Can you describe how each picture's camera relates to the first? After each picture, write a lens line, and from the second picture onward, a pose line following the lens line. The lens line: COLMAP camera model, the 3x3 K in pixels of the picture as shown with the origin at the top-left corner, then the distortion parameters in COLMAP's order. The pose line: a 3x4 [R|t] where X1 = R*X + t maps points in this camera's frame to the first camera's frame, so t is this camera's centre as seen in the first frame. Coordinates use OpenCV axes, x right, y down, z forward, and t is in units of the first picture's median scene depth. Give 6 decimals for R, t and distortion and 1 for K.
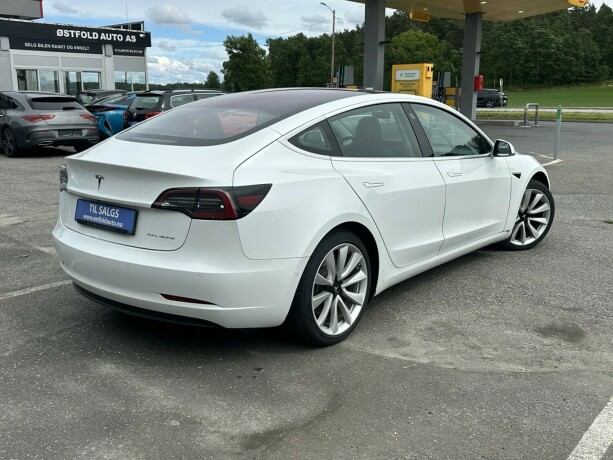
lens RADIAL K [[599.8, 0, 306.9], [0, 599.8, 252.4], [0, 0, 1]] dist [0.143760, -0.247759]
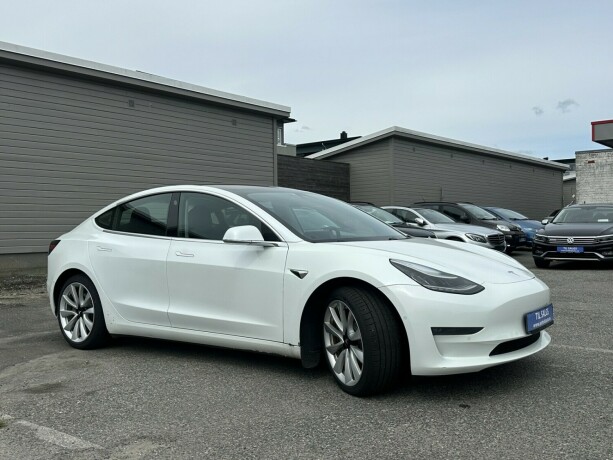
lens RADIAL K [[615.0, 0, 306.5], [0, 615.0, 230.0], [0, 0, 1]] dist [0.142918, -0.306883]
pose [[0.057393, -0.002062, -0.998350, 1.040992], [-0.235458, 0.971760, -0.015543, -0.158607], [0.970189, 0.235961, 0.055287, 0.884269]]
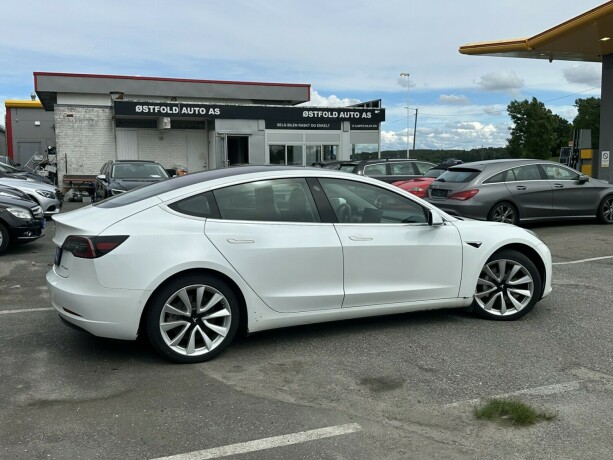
lens RADIAL K [[615.0, 0, 306.5], [0, 615.0, 230.0], [0, 0, 1]] dist [0.142918, -0.306883]
pose [[0.887537, 0.038391, -0.459134, 0.534512], [-0.102512, 0.987998, -0.115551, -0.000189], [0.449187, 0.149623, 0.880820, -0.055233]]
